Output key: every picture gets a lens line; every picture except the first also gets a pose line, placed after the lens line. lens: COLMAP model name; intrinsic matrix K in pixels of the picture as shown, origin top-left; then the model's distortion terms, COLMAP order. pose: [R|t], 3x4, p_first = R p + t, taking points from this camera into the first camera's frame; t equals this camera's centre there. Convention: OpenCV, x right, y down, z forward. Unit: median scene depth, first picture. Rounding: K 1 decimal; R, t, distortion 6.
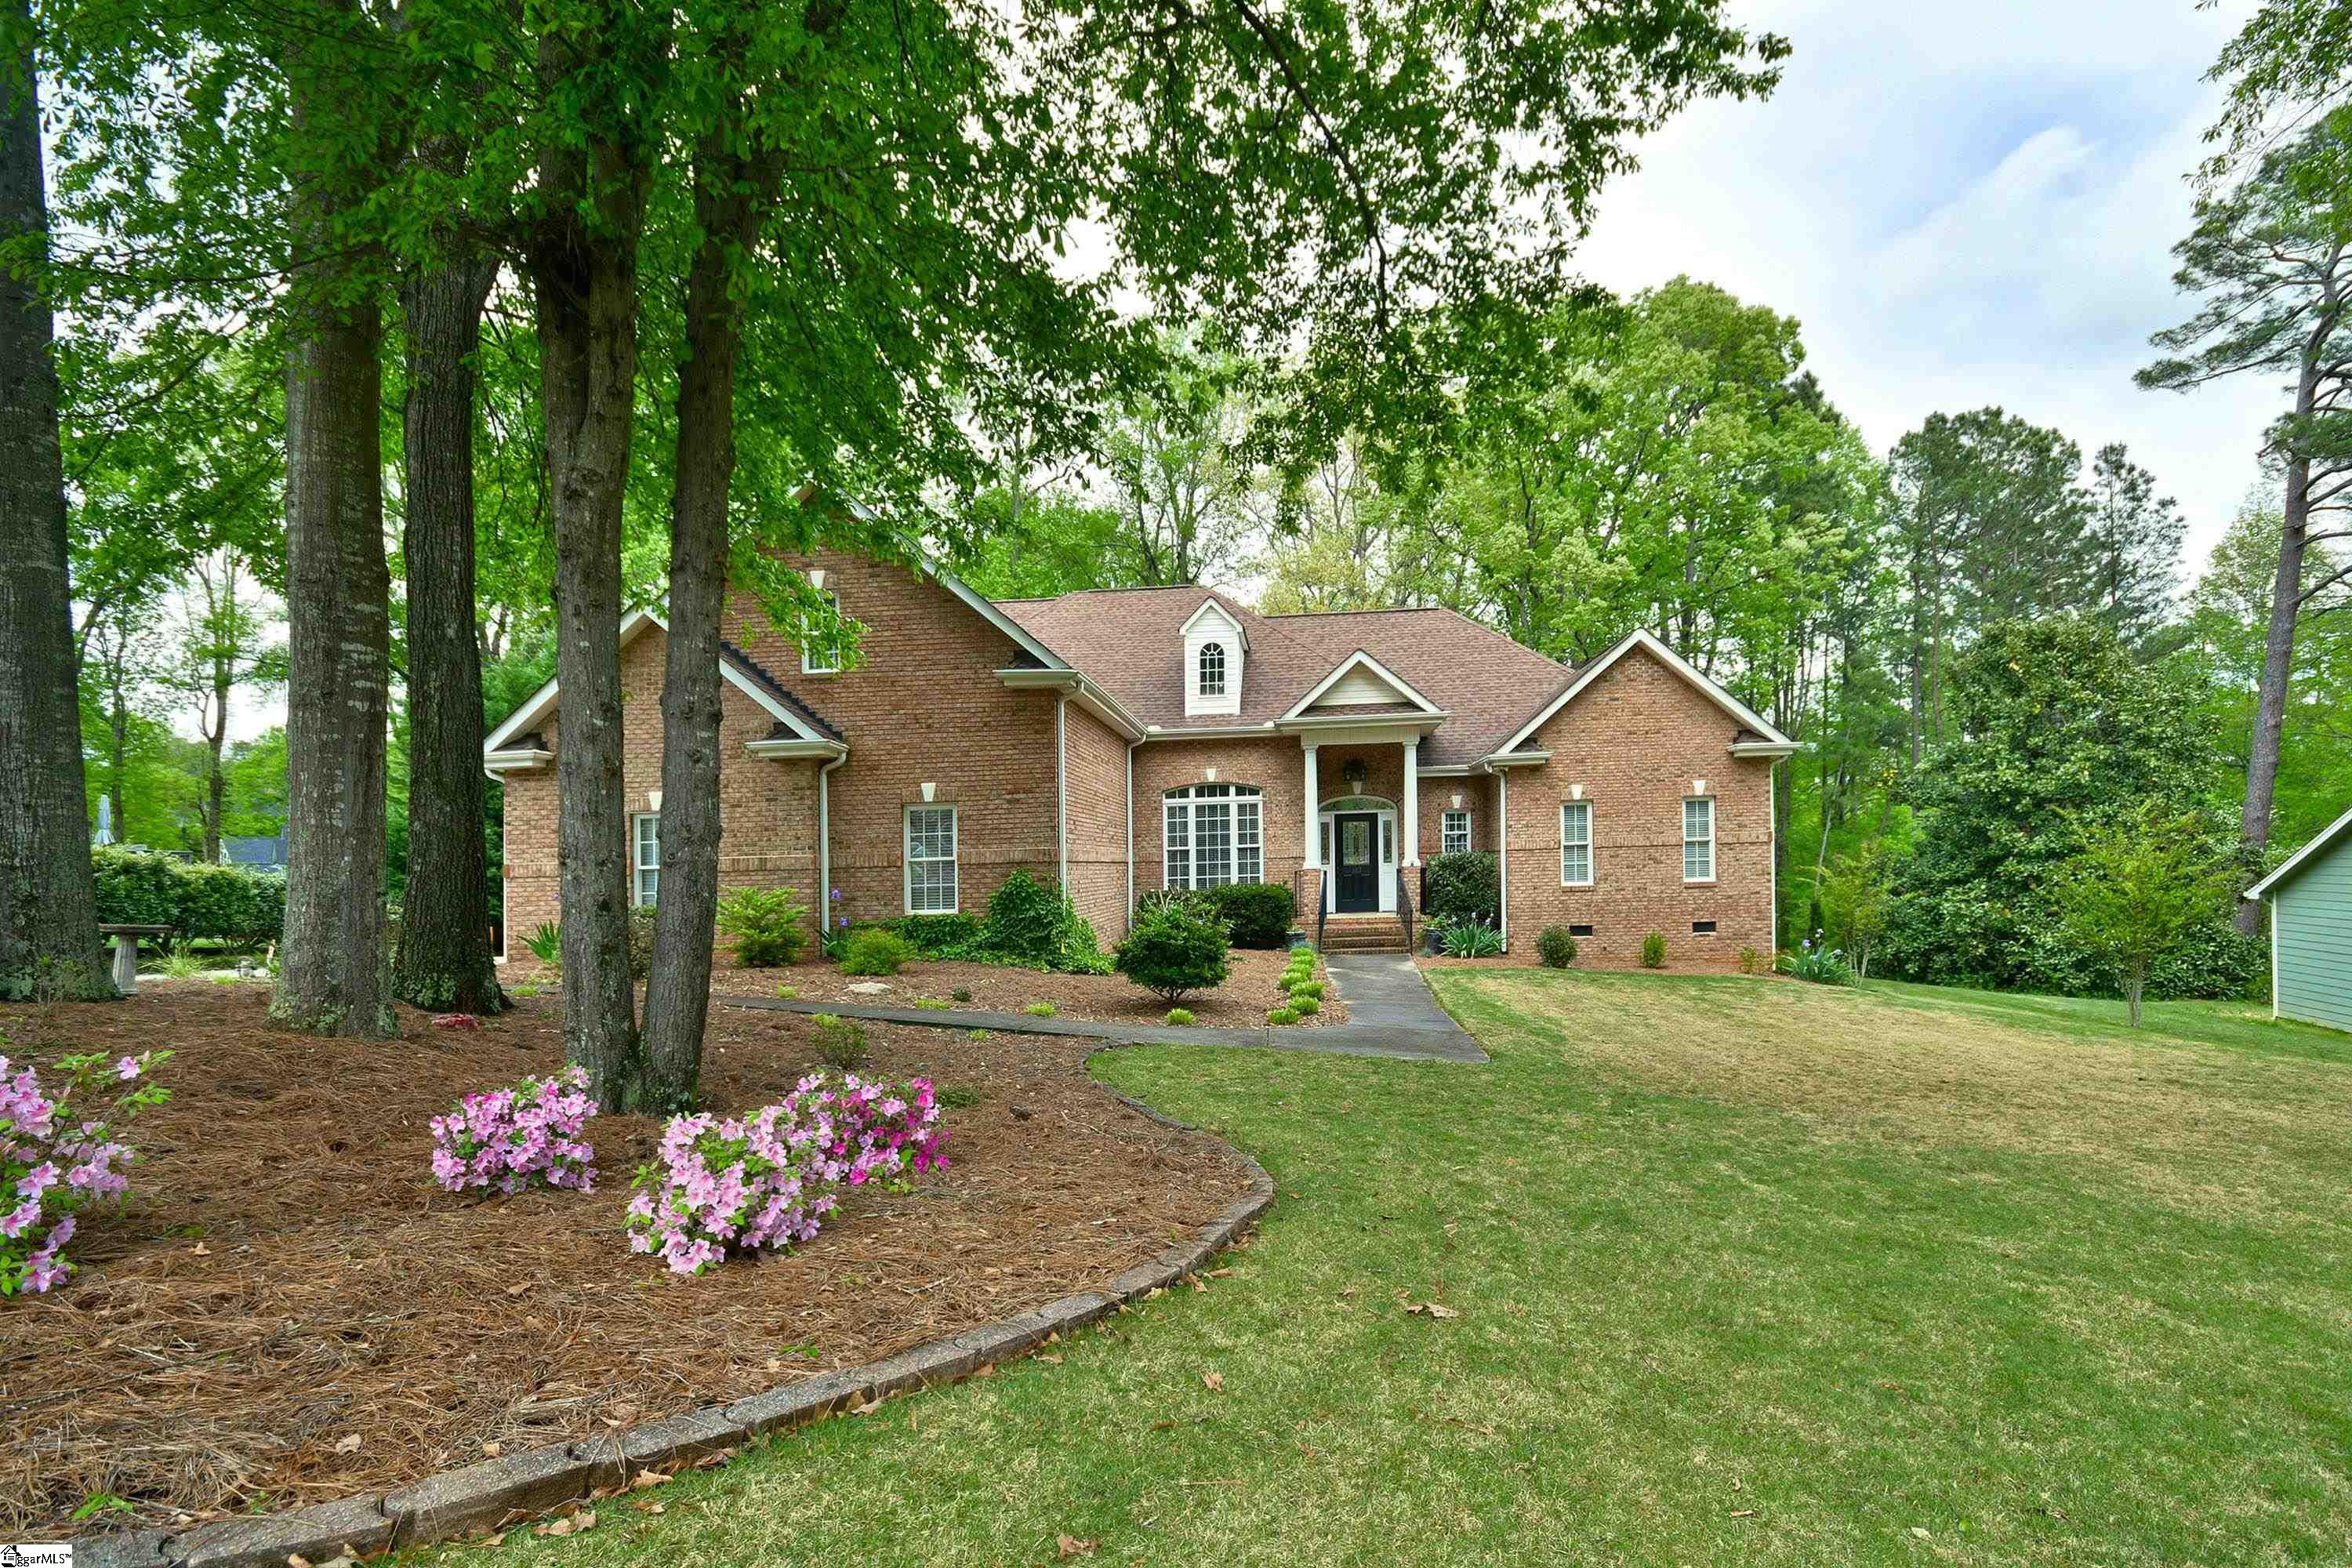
lens RADIAL K [[1010.6, 0, 1114.8], [0, 1010.6, 901.1], [0, 0, 1]] dist [-0.003889, -0.000378]
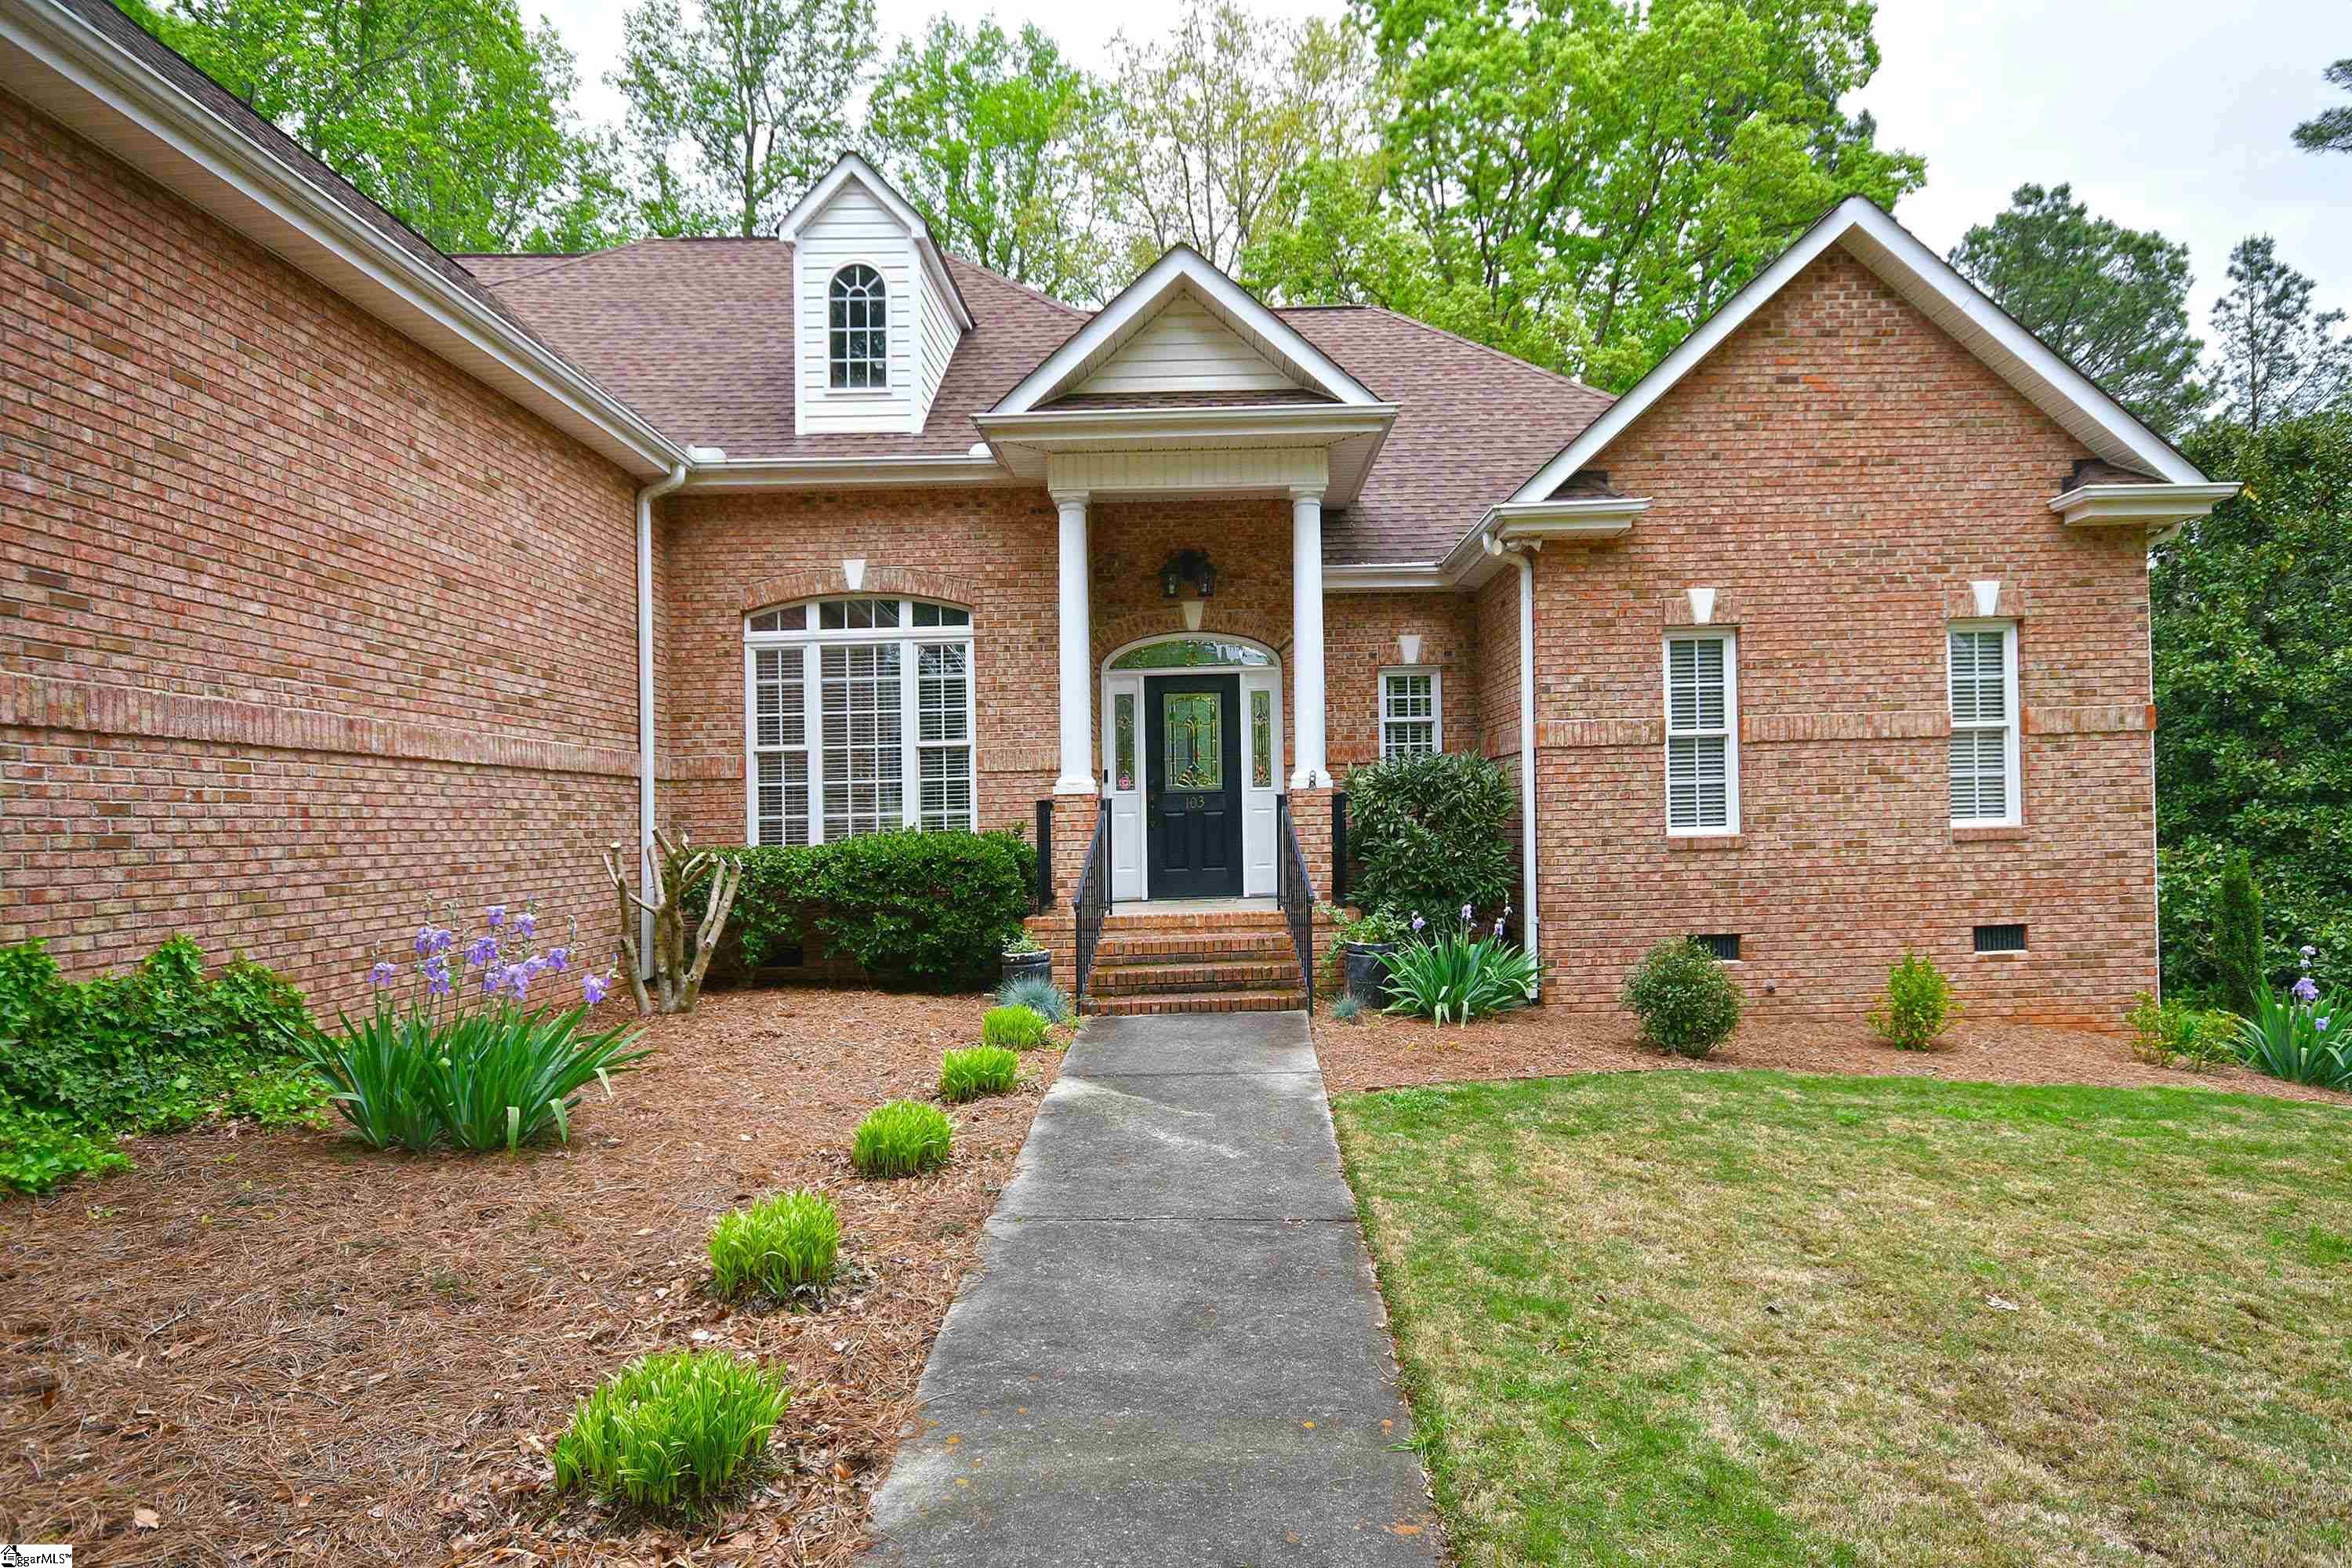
lens RADIAL K [[1296.8, 0, 1174.6], [0, 1296.8, 787.0], [0, 0, 1]] dist [0.001771, 0.000287]
pose [[0.985574, 0.010953, 0.168893, 0.137609], [-0.000600, 0.998124, -0.061229, -0.002701], [-0.169247, 0.060244, 0.983731, 0.450064]]
